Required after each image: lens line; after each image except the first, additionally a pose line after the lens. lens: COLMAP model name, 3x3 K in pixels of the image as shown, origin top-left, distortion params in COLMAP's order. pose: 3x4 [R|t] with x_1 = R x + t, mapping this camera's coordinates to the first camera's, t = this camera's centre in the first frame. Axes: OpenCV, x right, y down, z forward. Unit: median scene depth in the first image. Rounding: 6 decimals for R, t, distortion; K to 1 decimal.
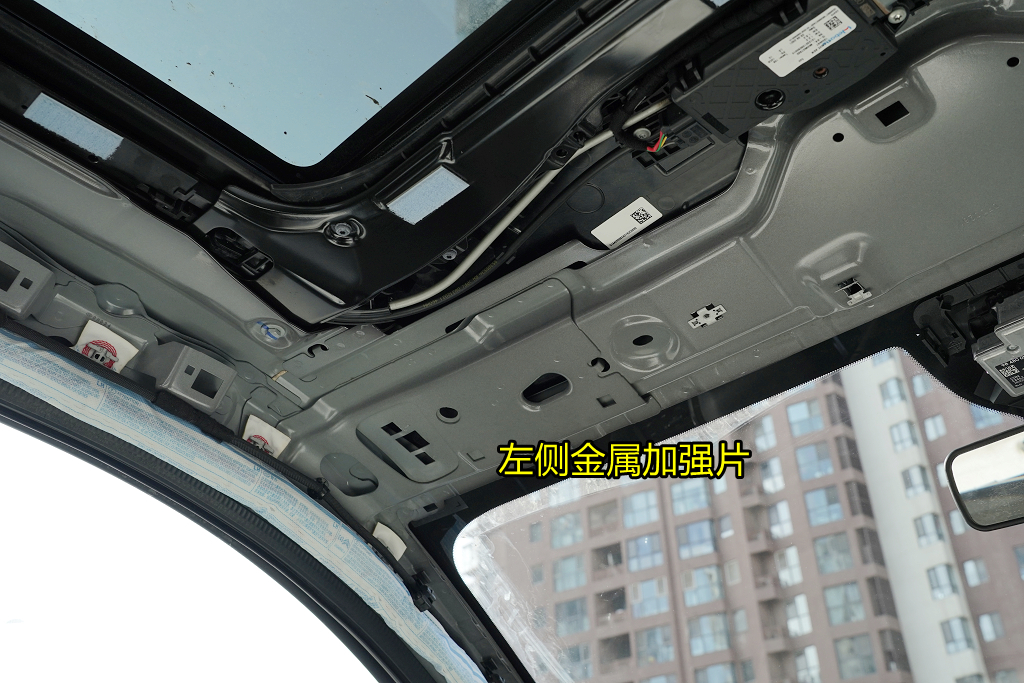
lens RADIAL K [[1117.2, 0, 512.0], [0, 1117.2, 341.5], [0, 0, 1]] dist [0.028809, 0.003555]
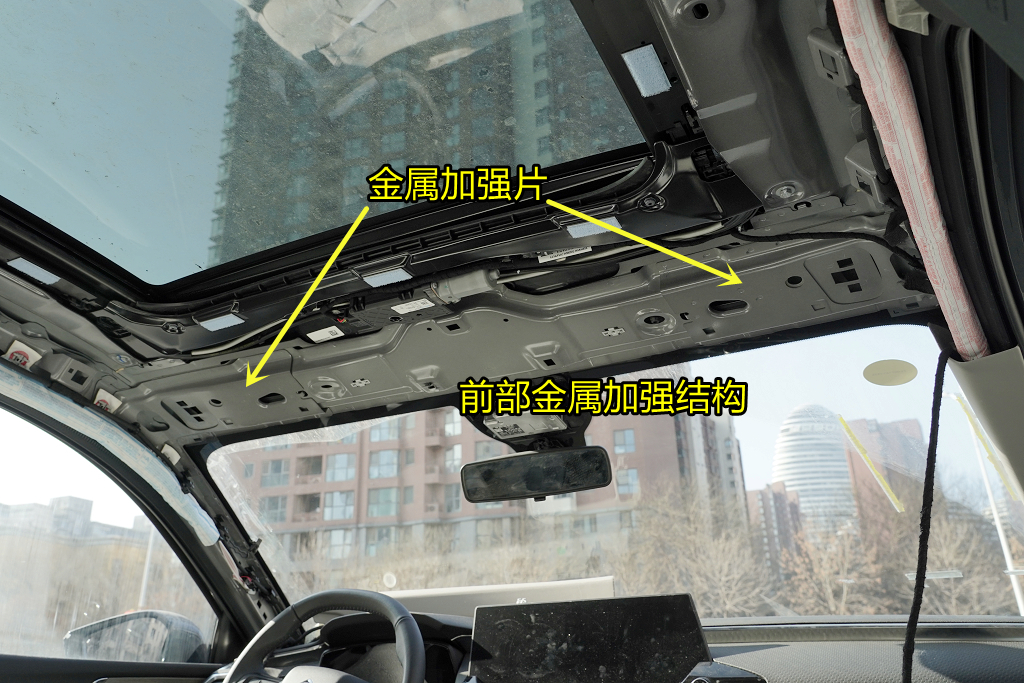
lens RADIAL K [[999.4, 0, 512.0], [0, 999.4, 341.5], [0, 0, 1]] dist [0.007078, 0.006880]
pose [[0.954766, 0.132227, 0.266341, -0.042853], [-0.185214, 0.965170, 0.184780, -0.417975], [-0.232632, -0.225751, 0.946002, -0.630340]]
